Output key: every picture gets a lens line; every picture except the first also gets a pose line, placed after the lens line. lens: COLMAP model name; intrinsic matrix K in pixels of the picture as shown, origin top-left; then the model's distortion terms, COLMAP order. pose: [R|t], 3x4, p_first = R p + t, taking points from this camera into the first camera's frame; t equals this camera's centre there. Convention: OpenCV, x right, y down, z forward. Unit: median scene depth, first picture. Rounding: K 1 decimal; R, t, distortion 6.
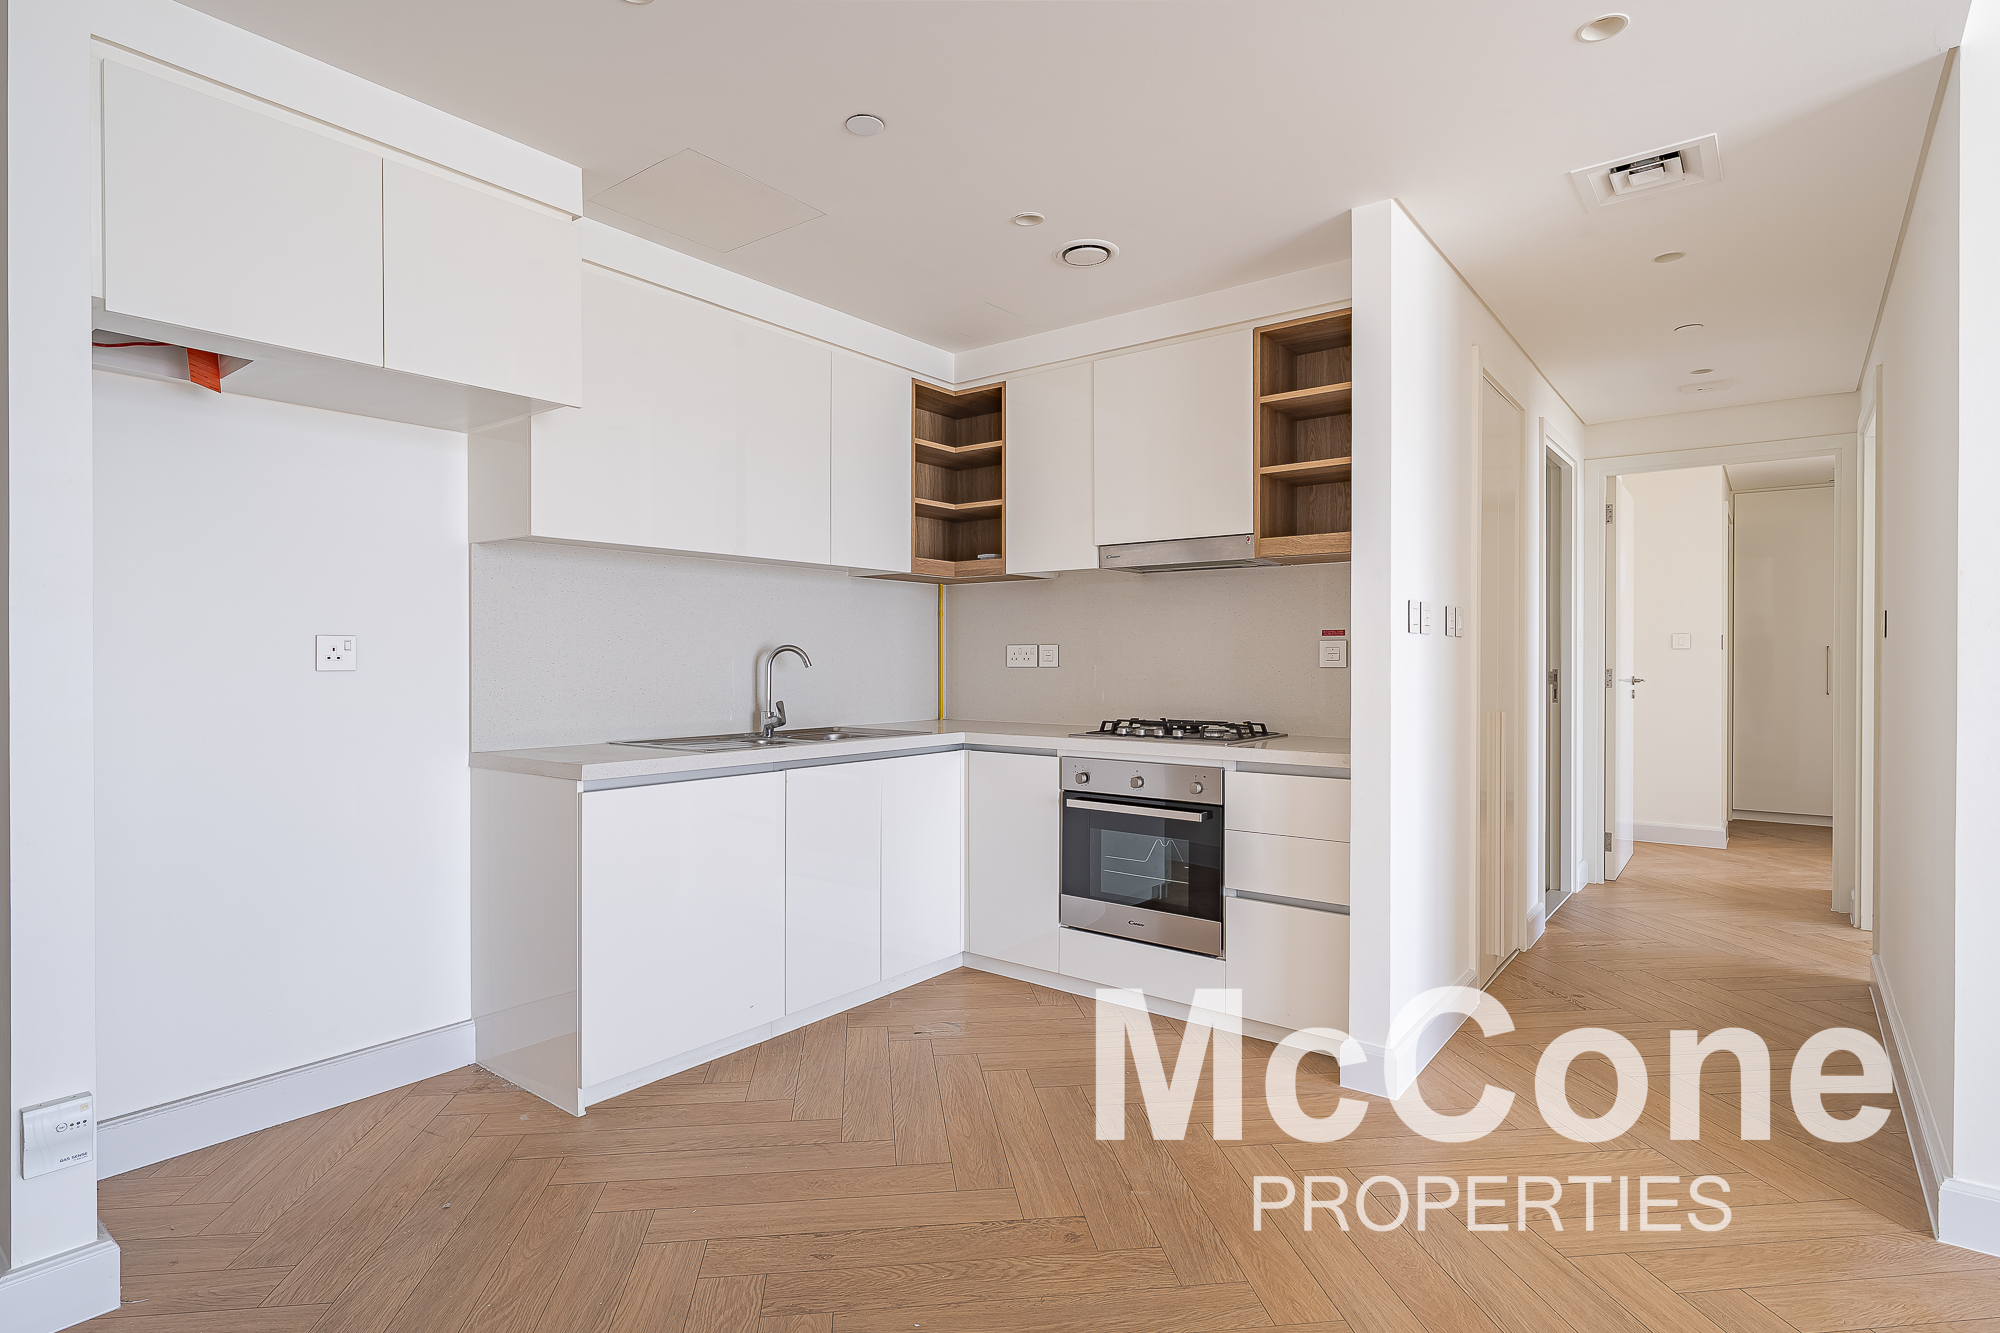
lens RADIAL K [[1004.8, 0, 1011.8], [0, 1004.8, 662.9], [0, 0, 1]] dist [0.001566, 0.000993]
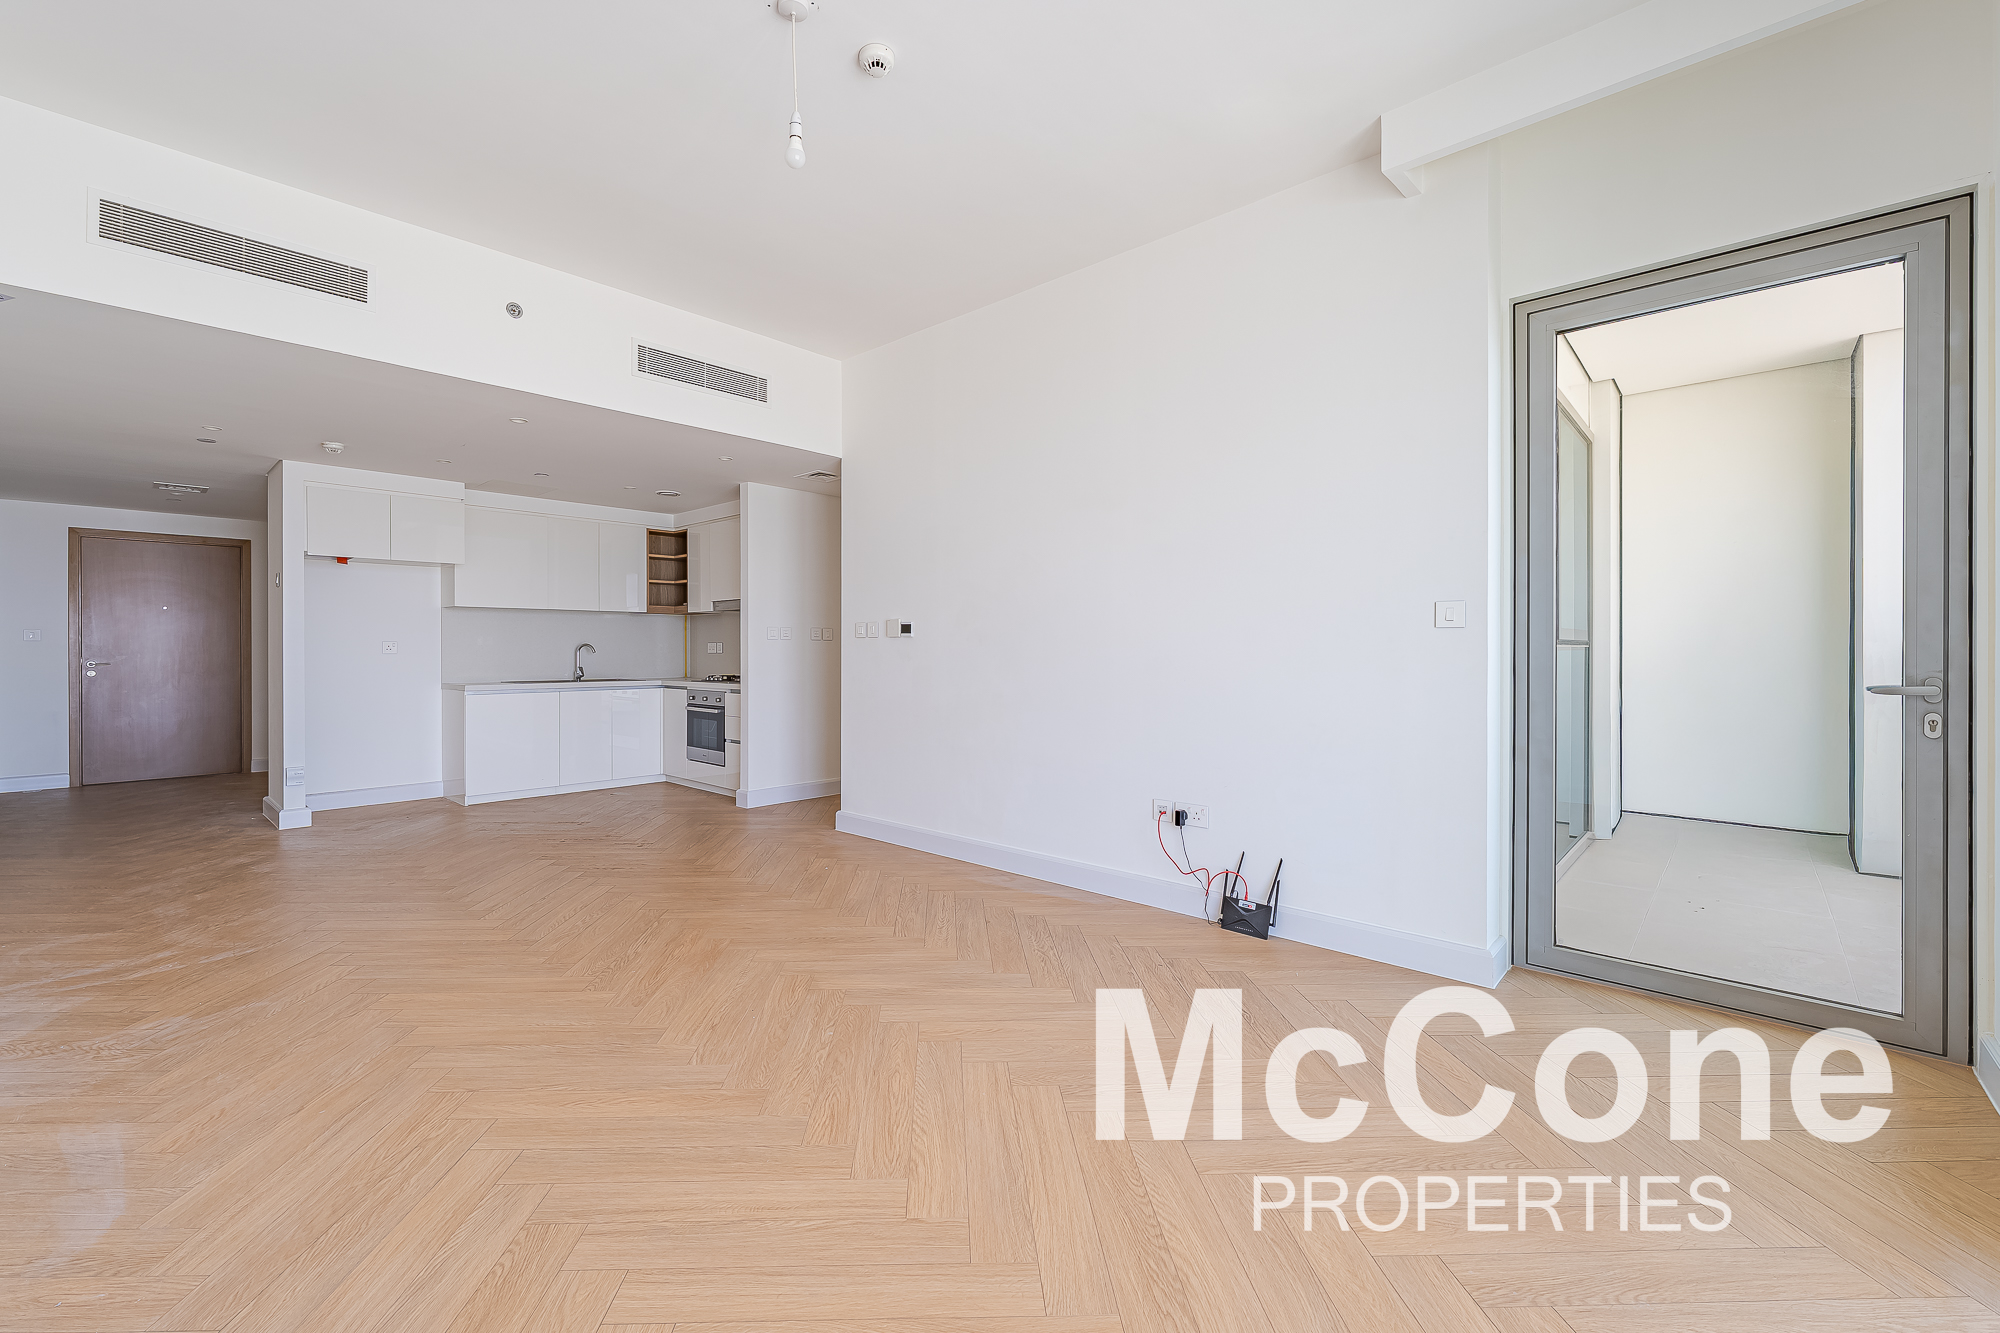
lens RADIAL K [[824.2, 0, 999.5], [0, 824.2, 657.3], [0, 0, 1]] dist [-0.002732, -0.000453]
pose [[0.995673, -0.000871, -0.092924, 0.993450], [0.001376, 0.999985, 0.005372, 0.005589], [0.092918, -0.005477, 0.995659, -0.920386]]
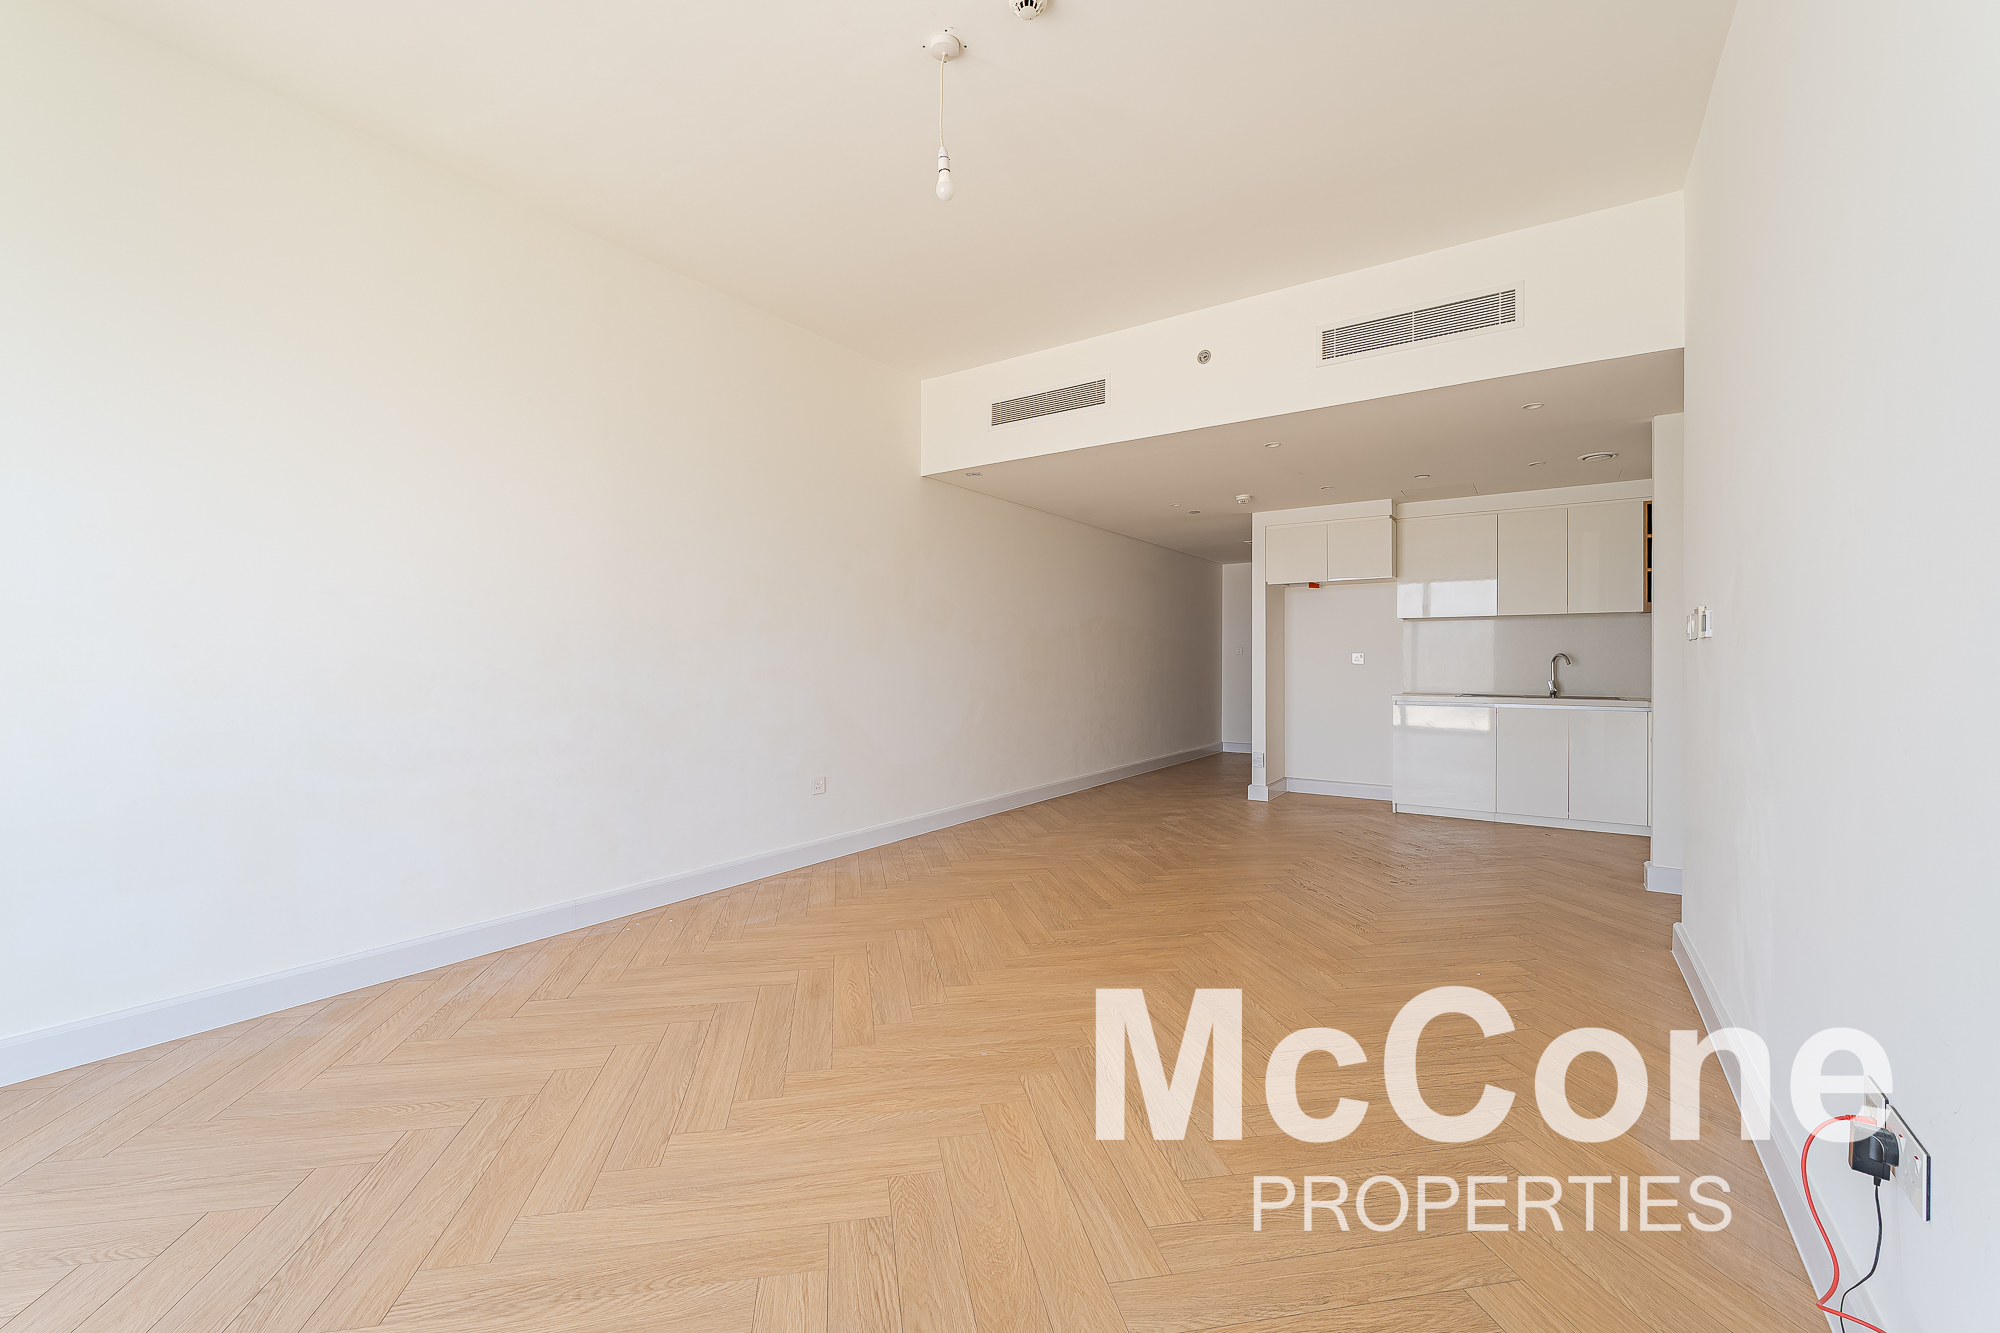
lens RADIAL K [[830.5, 0, 979.7], [0, 830.5, 664.3], [0, 0, 1]] dist [0.000885, -0.000076]
pose [[0.027742, 0.002258, -0.999613, 1.487502], [-0.004634, 0.999987, 0.002130, 0.005309], [0.999604, 0.004573, 0.027753, -0.239853]]
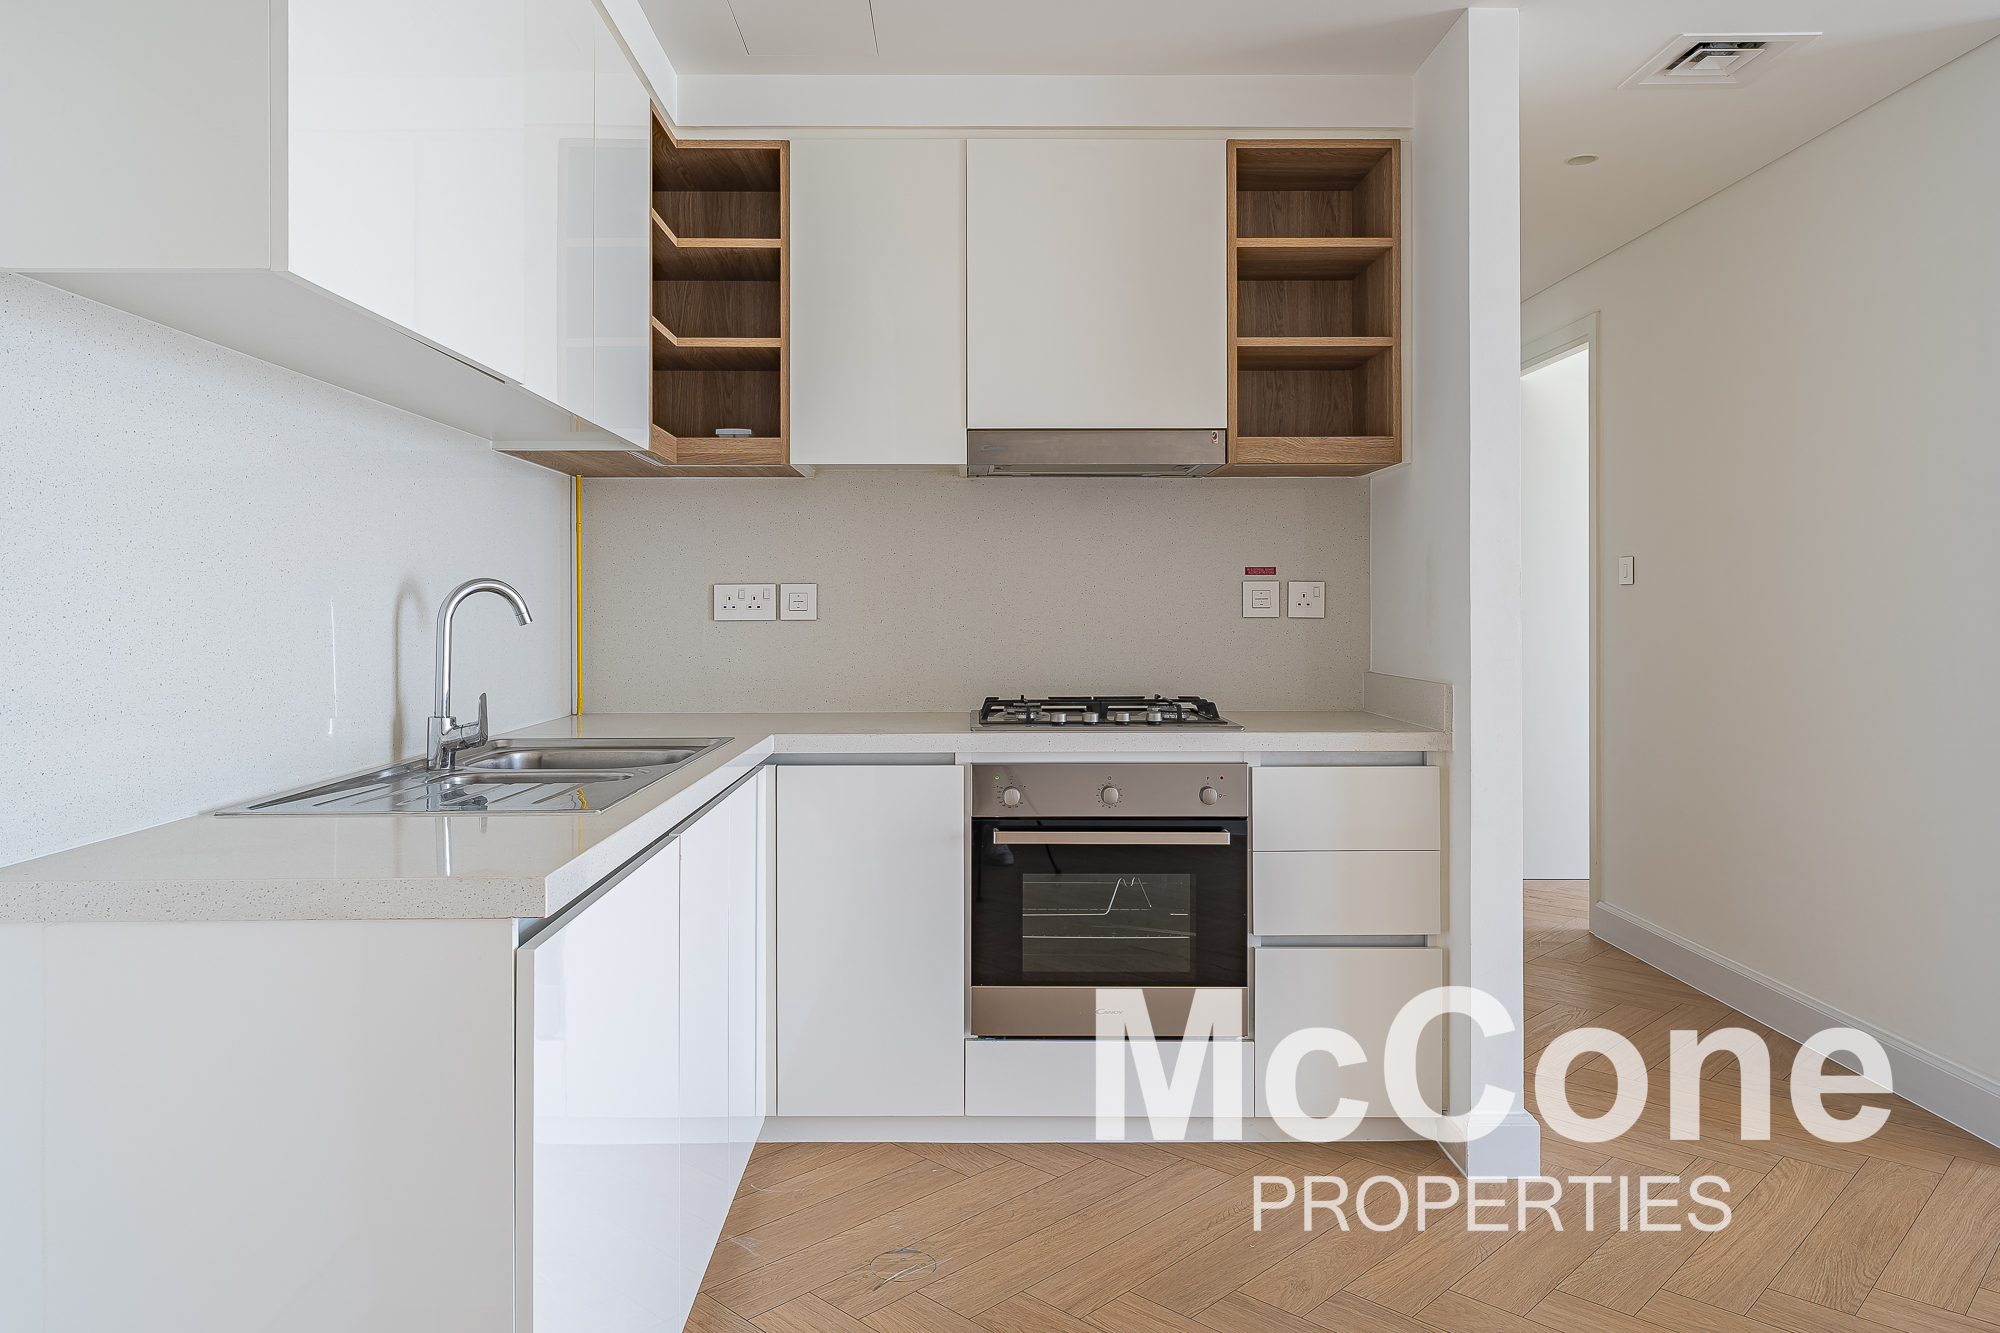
lens RADIAL K [[1327.8, 0, 968.3], [0, 1327.8, 604.0], [0, 0, 1]] dist [0.002072, 0.000170]
pose [[0.792105, -0.001469, 0.610383, -0.453326], [0.004728, 0.999982, -0.003730, -0.002710], [-0.610366, 0.005840, 0.792098, 0.352766]]
